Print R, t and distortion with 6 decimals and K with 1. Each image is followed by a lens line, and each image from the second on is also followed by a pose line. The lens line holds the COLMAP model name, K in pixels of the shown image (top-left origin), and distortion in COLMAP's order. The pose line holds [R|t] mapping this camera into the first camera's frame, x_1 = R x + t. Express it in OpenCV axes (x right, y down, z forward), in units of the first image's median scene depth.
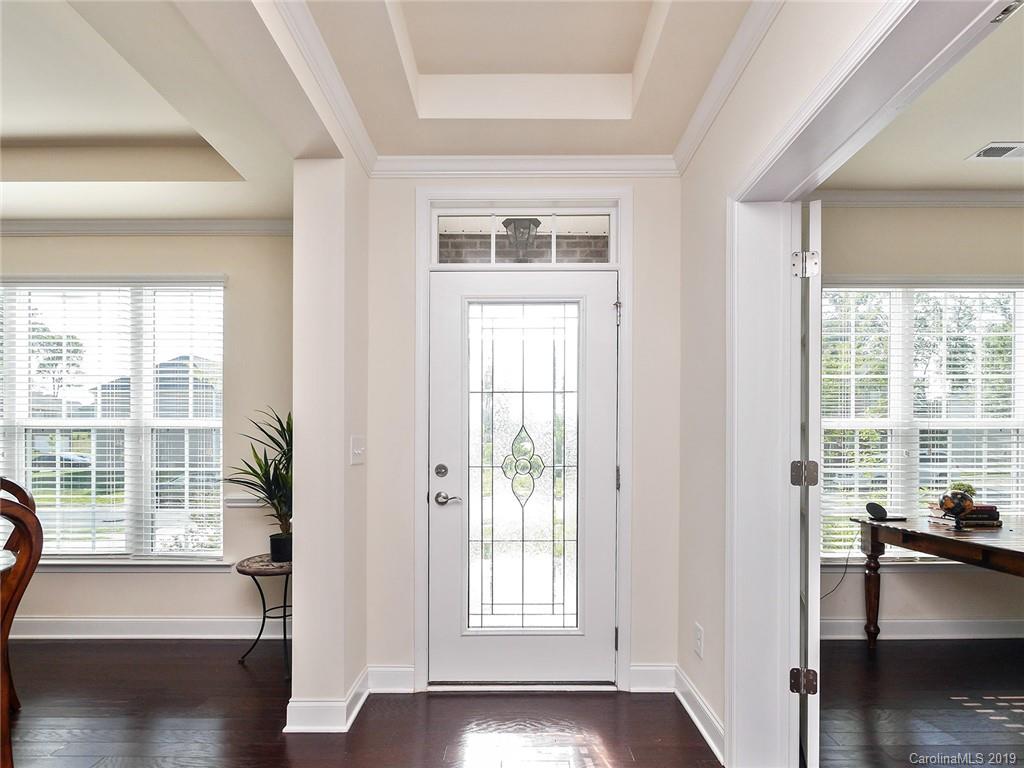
lens RADIAL K [[432.1, 0, 516.5], [0, 432.1, 455.4], [0, 0, 1]] dist [-0.011520, -0.000165]
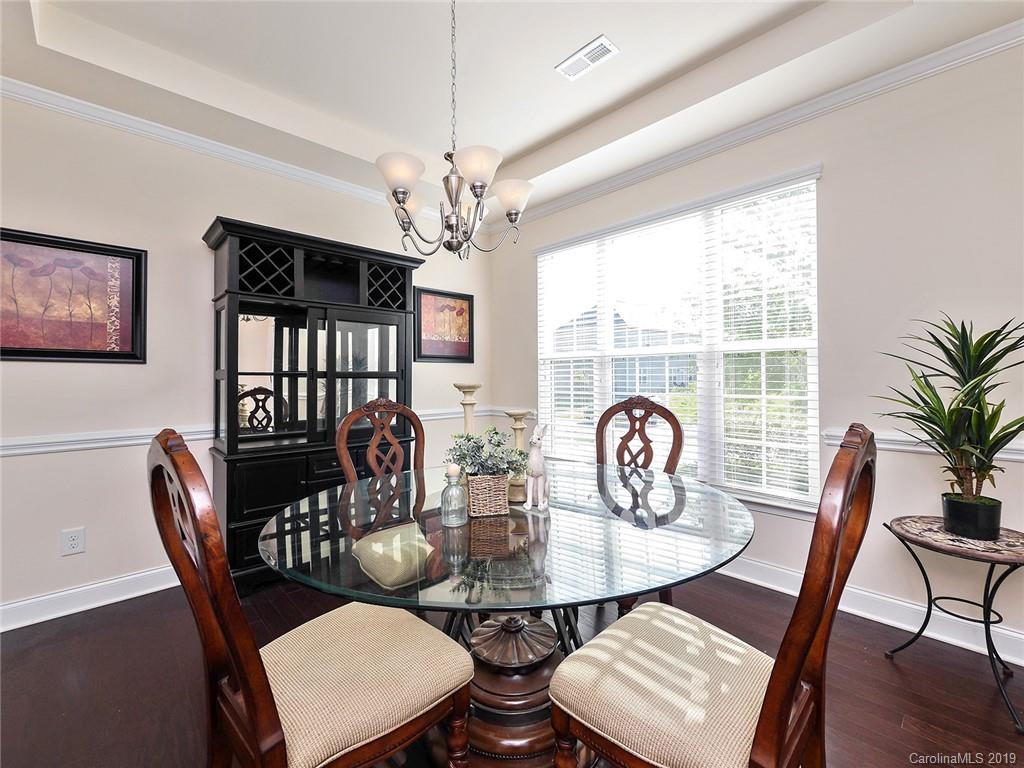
lens RADIAL K [[438.1, 0, 510.3], [0, 438.1, 380.1], [0, 0, 1]] dist [-0.007440, -0.000071]
pose [[0.676690, -0.002399, -0.736264, -0.410078], [0.000563, 0.999996, -0.002742, -0.000583], [0.736268, 0.001441, 0.676688, -0.007352]]
